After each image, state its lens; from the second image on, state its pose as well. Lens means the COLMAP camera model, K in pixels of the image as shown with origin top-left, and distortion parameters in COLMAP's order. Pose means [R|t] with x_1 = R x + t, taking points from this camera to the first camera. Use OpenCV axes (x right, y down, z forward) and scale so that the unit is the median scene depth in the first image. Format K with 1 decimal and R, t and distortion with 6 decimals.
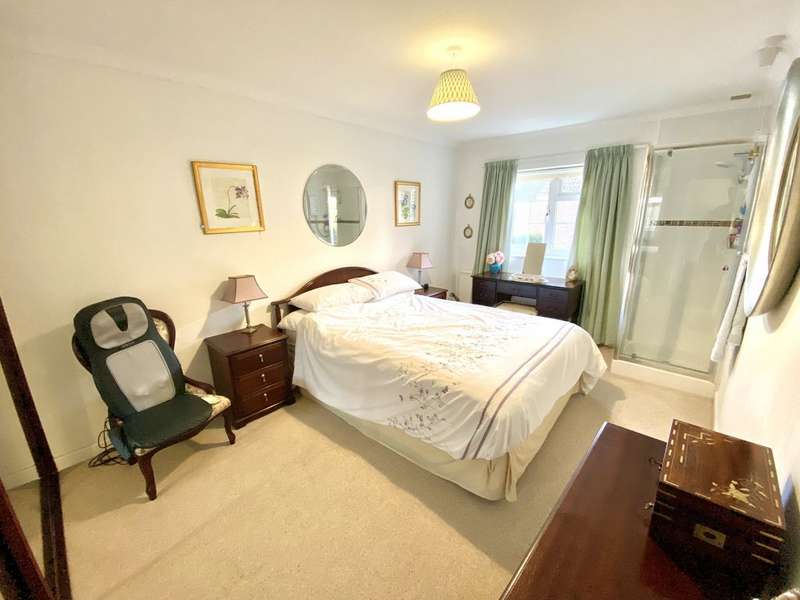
lens RADIAL K [[324.2, 0, 396.0], [0, 324.2, 299.0], [0, 0, 1]] dist [0.014589, -0.019933]
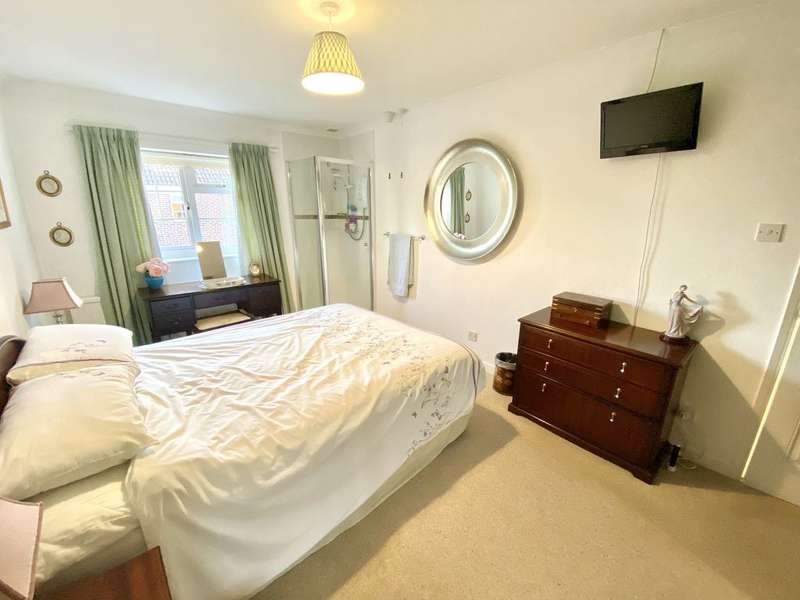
lens RADIAL K [[324.2, 0, 396.0], [0, 324.2, 299.0], [0, 0, 1]] dist [0.014589, -0.019933]
pose [[0.087003, -0.250706, 0.964146, -0.589220], [0.235742, 0.945509, 0.224587, -0.160469], [-0.967913, 0.207750, 0.141363, 0.657244]]
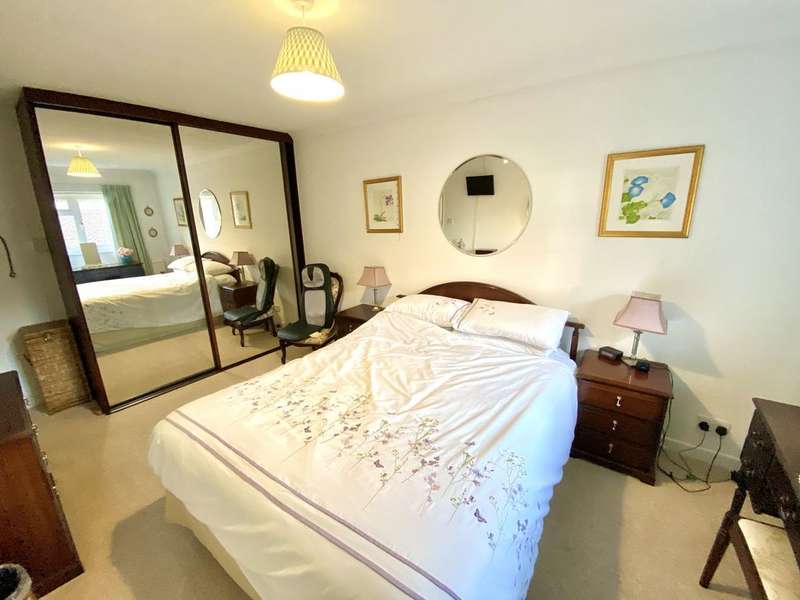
lens RADIAL K [[304.2, 0, 387.0], [0, 304.2, 301.4], [0, 0, 1]] dist [0.002330, -0.014907]
pose [[0.108998, 0.271907, -0.956131, 0.734232], [-0.228254, 0.943007, 0.242154, -0.247833], [0.967481, 0.191846, 0.164850, 0.887464]]
